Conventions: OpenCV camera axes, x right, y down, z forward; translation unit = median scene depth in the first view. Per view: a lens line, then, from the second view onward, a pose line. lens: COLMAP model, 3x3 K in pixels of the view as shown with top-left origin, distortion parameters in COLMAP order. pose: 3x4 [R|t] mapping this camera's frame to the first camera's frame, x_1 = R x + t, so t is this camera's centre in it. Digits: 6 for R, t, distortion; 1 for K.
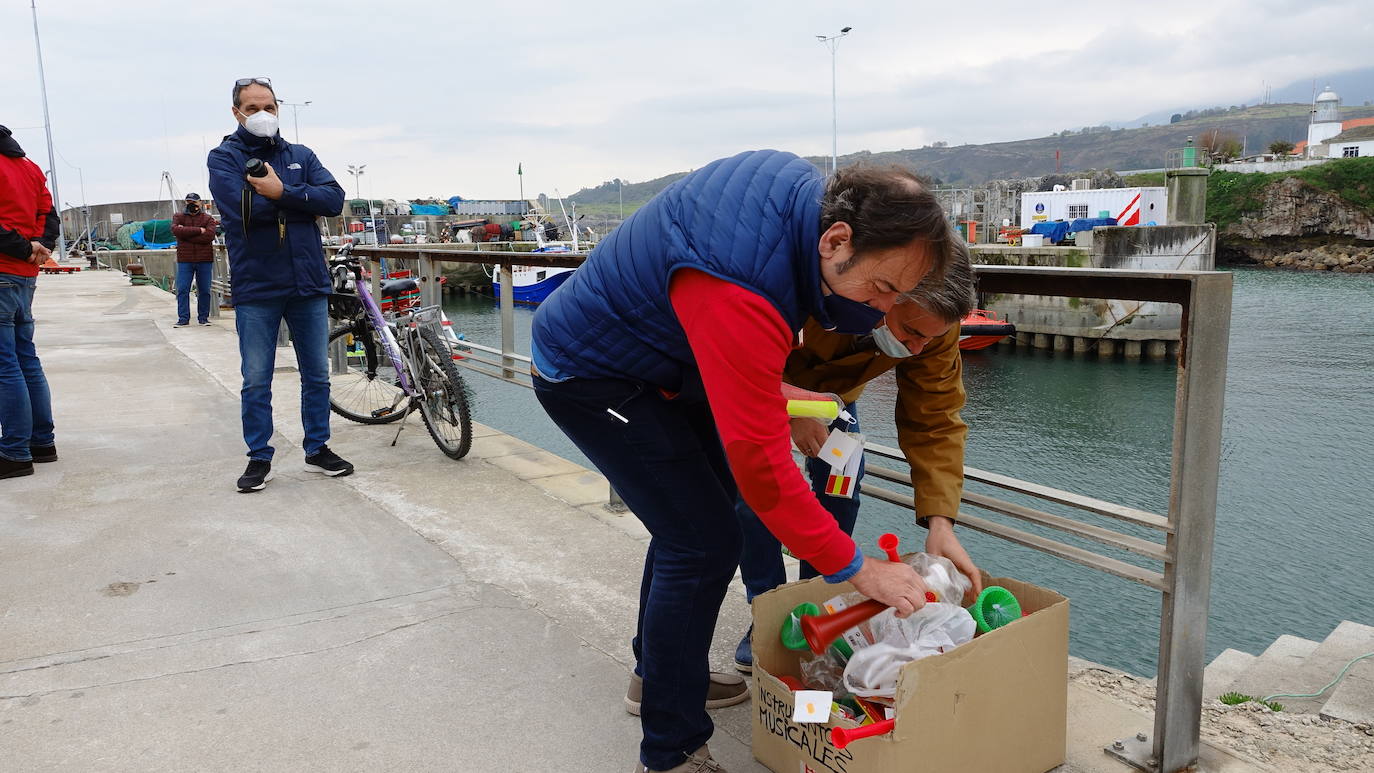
lens RADIAL K [[1028.6, 0, 686.7], [0, 1028.6, 380.5], [0, 0, 1]] dist [0.008091, 0.001886]
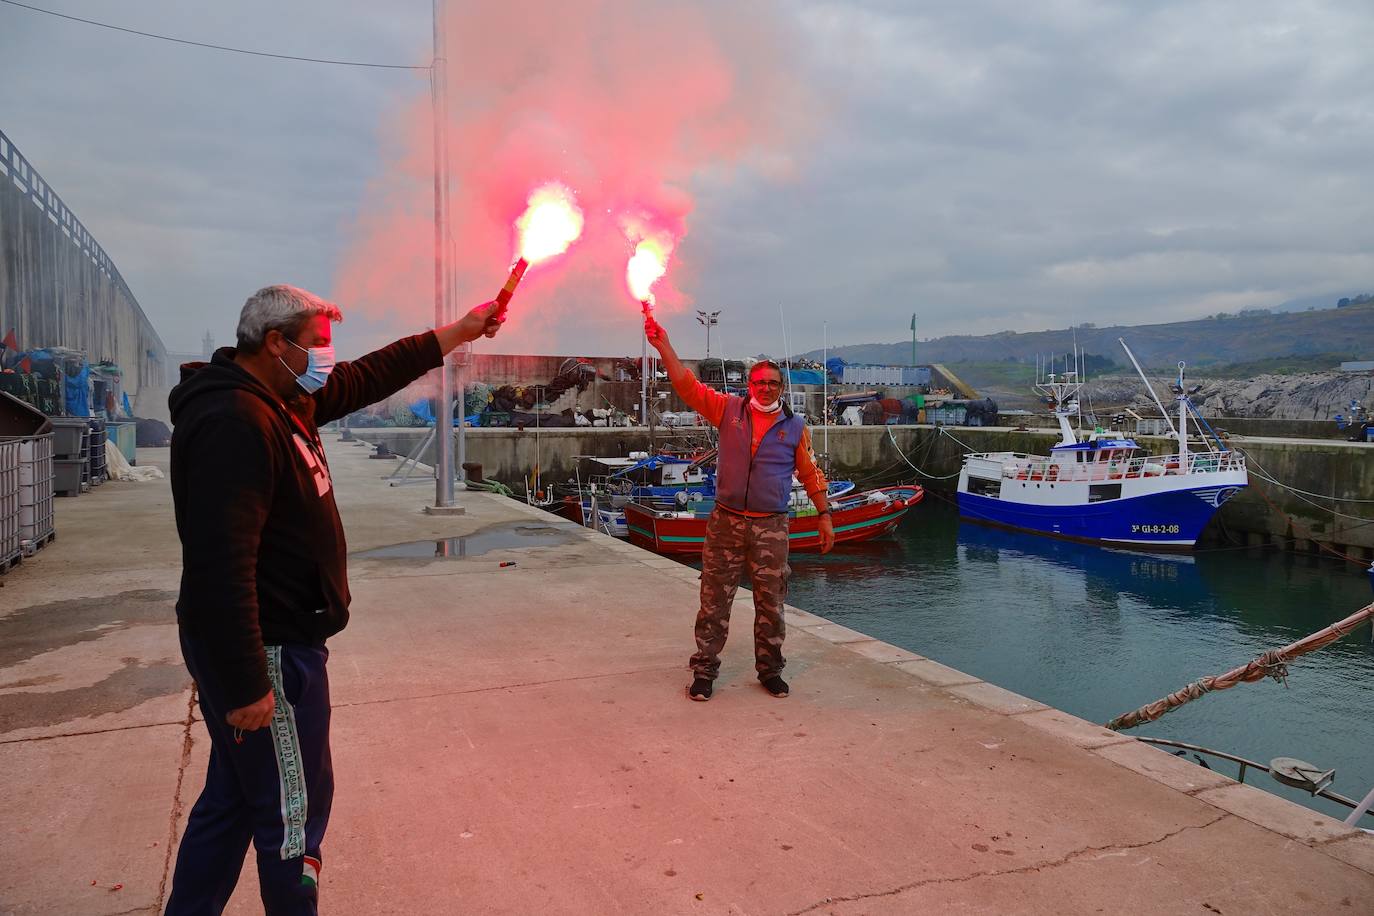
lens RADIAL K [[978.3, 0, 691.4], [0, 978.3, 456.8], [0, 0, 1]] dist [0.008335, 0.002650]
pose [[0.991700, 0.030625, -0.124869, -0.235898], [-0.041641, 0.995374, -0.086585, -0.051257], [0.121640, 0.091066, 0.988388, 0.340227]]
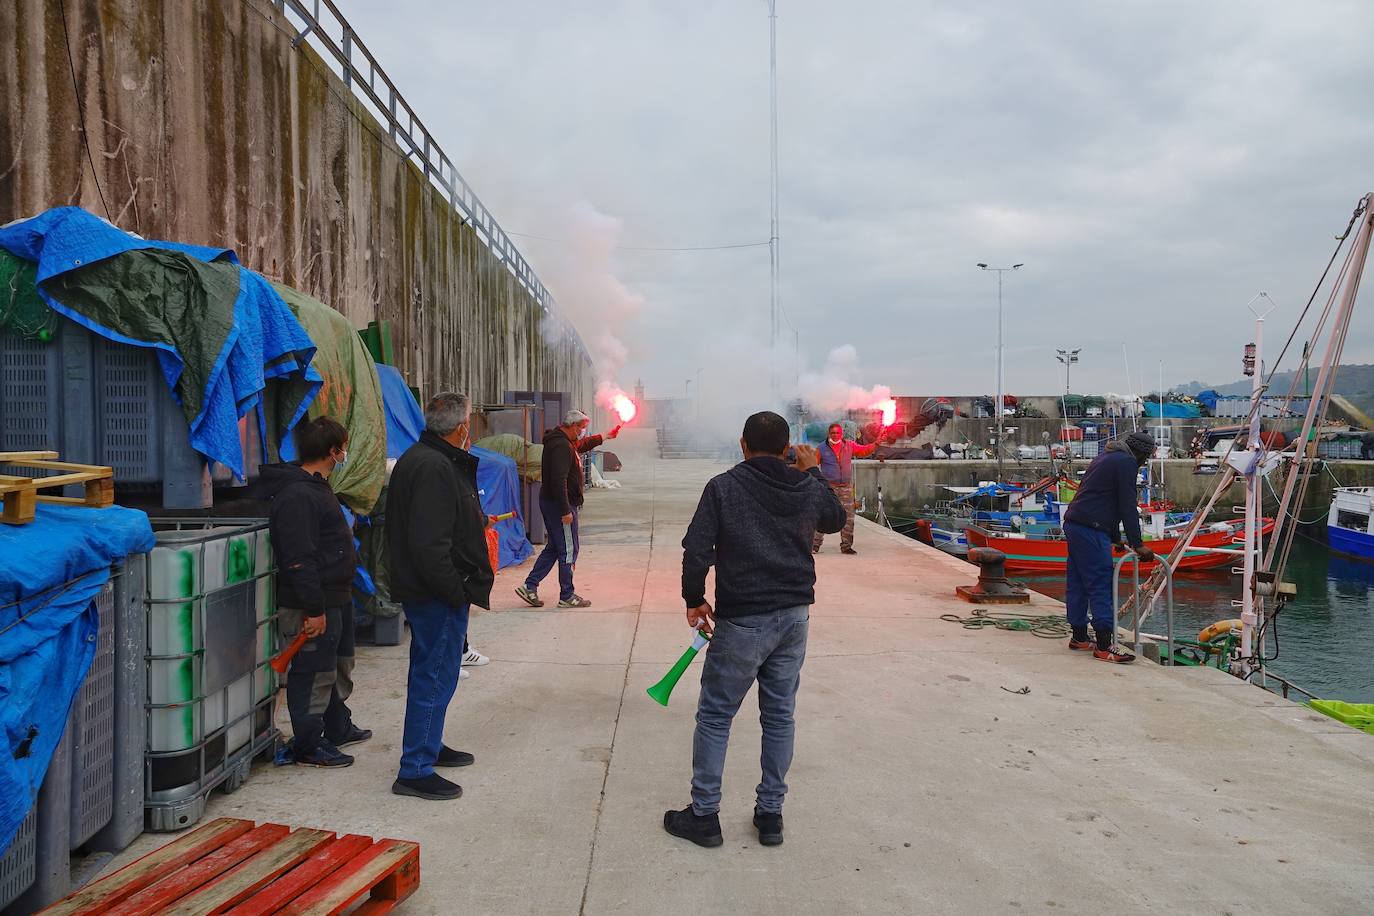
lens RADIAL K [[978.3, 0, 680.9], [0, 978.3, 454.3], [0, 0, 1]] dist [0.008335, 0.002650]
pose [[0.858450, 0.025752, -0.512251, -0.189871], [-0.087852, 0.991361, -0.097388, -0.041793], [0.505318, 0.128605, 0.853296, 0.265955]]
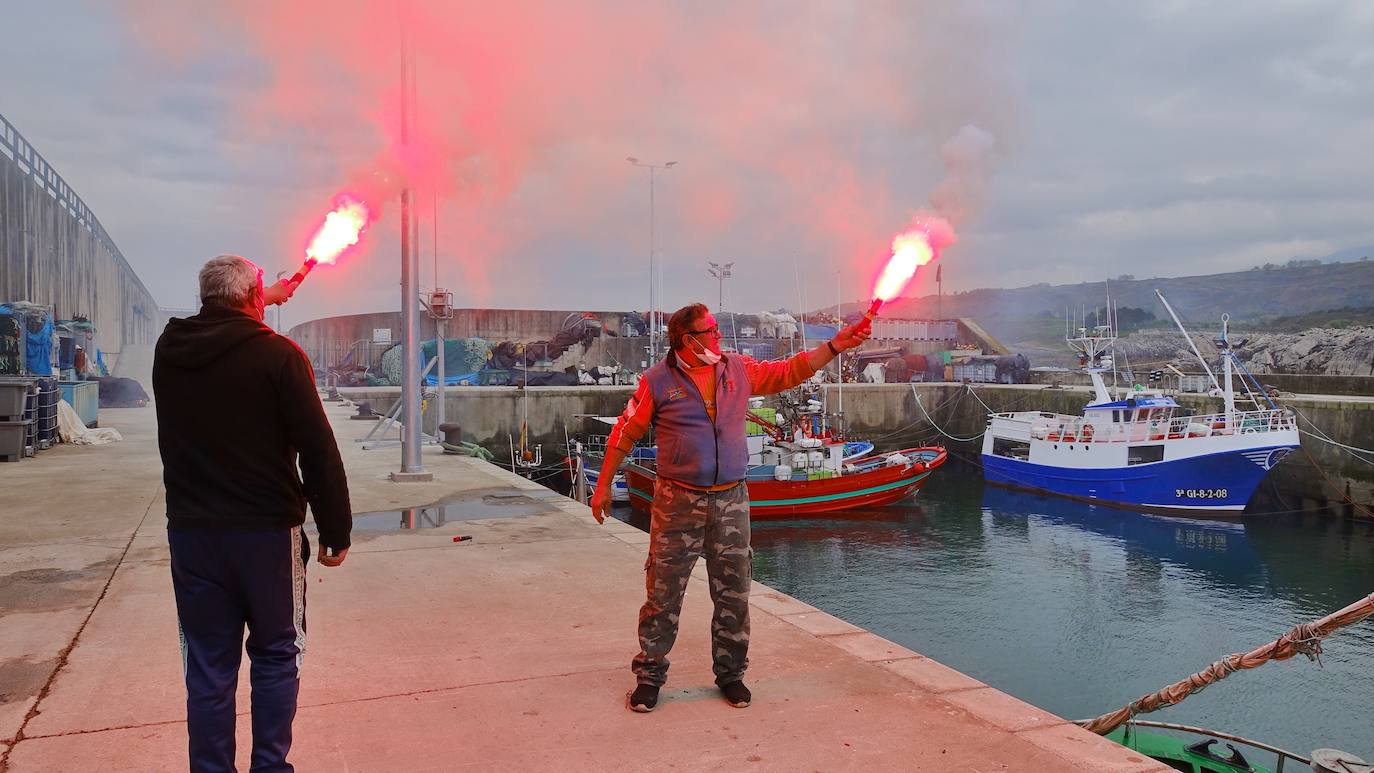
lens RADIAL K [[1028.6, 0, 690.2], [0, 1028.6, 375.0], [0, 0, 1]] dist [0.008091, 0.001886]
pose [[0.989380, 0.023110, -0.143502, -0.233357], [-0.041430, 0.991162, -0.126024, -0.051945], [0.139321, 0.130631, 0.981593, 0.346317]]
